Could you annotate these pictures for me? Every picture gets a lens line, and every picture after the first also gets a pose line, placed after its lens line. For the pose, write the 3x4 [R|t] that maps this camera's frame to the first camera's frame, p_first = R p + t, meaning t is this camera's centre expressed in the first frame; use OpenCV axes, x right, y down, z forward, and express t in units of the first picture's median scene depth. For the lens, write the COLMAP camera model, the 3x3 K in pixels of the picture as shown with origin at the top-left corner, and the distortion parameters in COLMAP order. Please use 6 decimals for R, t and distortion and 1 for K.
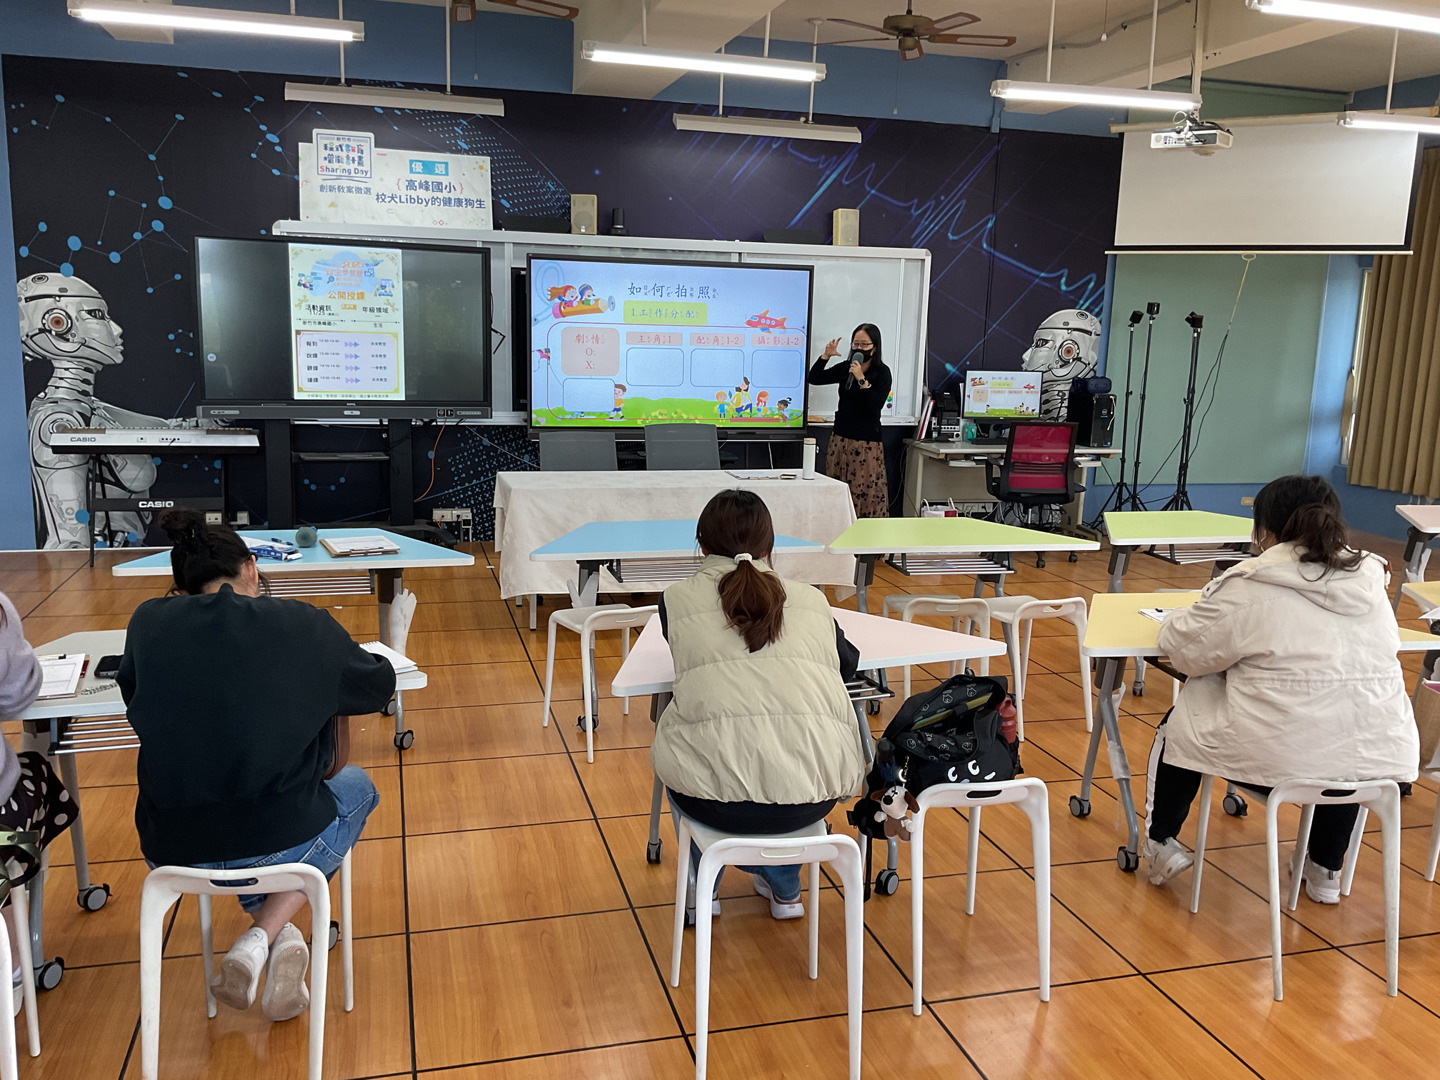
lens RADIAL K [[1215.4, 0, 723.1], [0, 1215.4, 541.4], [0, 0, 1]] dist [0.098242, -0.193461]
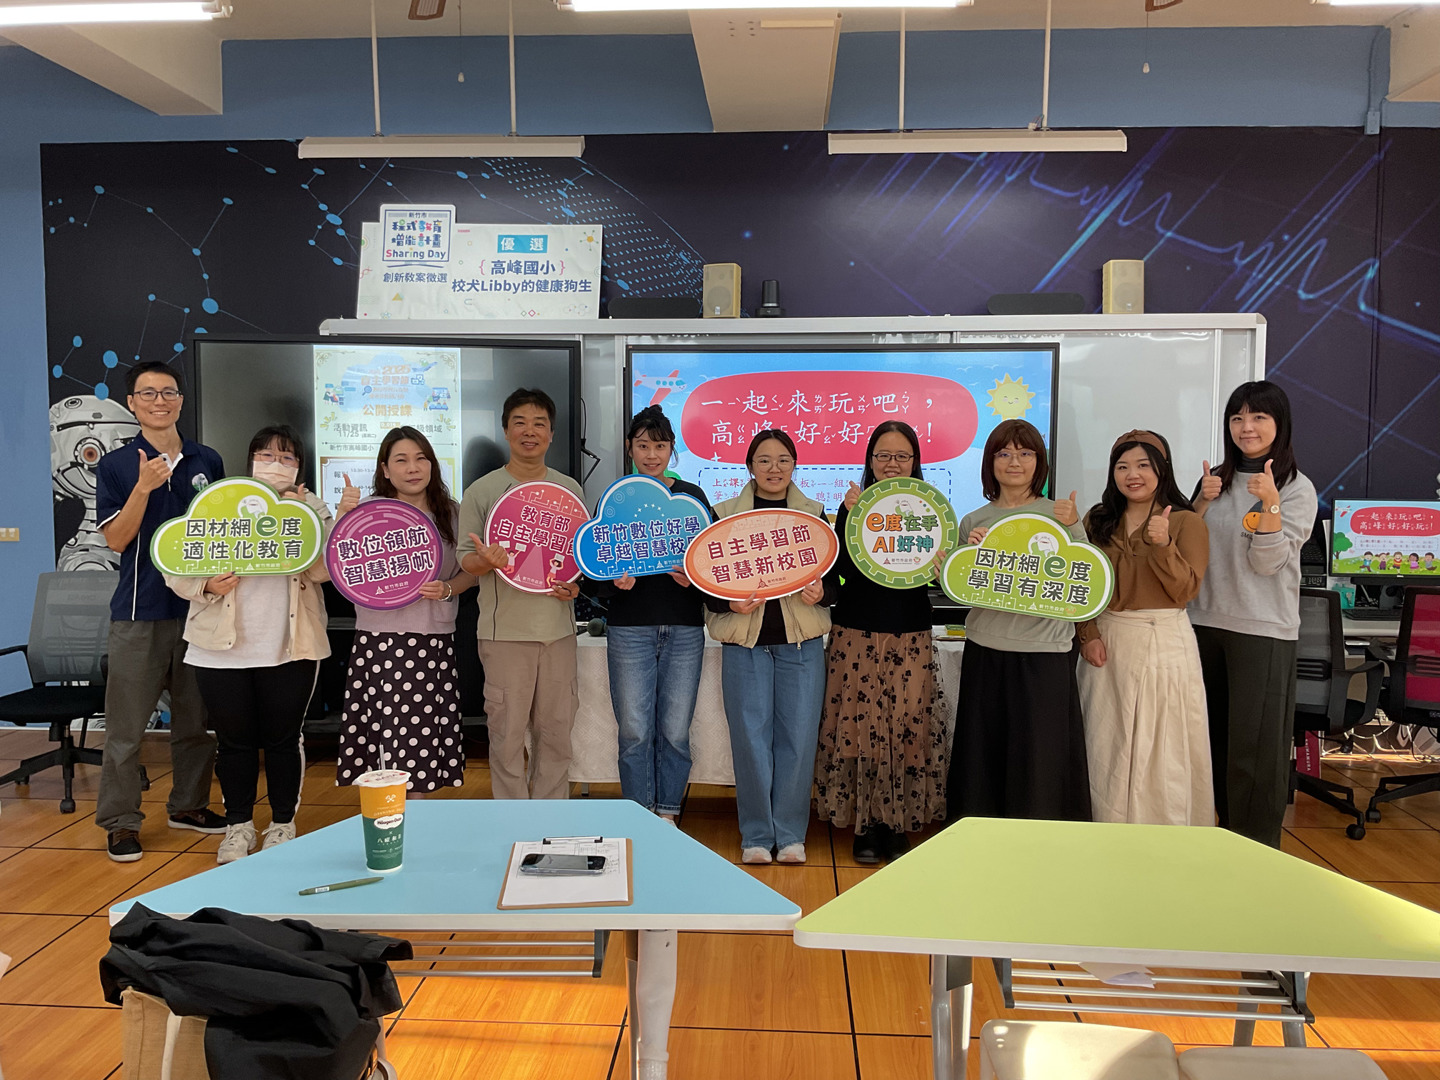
lens RADIAL K [[1215.4, 0, 711.1], [0, 1215.4, 552.5], [0, 0, 1]] dist [0.098242, -0.193461]
pose [[0.943654, 0.003553, -0.330916, 0.126046], [-0.037489, 0.994653, -0.096225, -0.047544], [0.328805, 0.103209, 0.938741, 0.359942]]
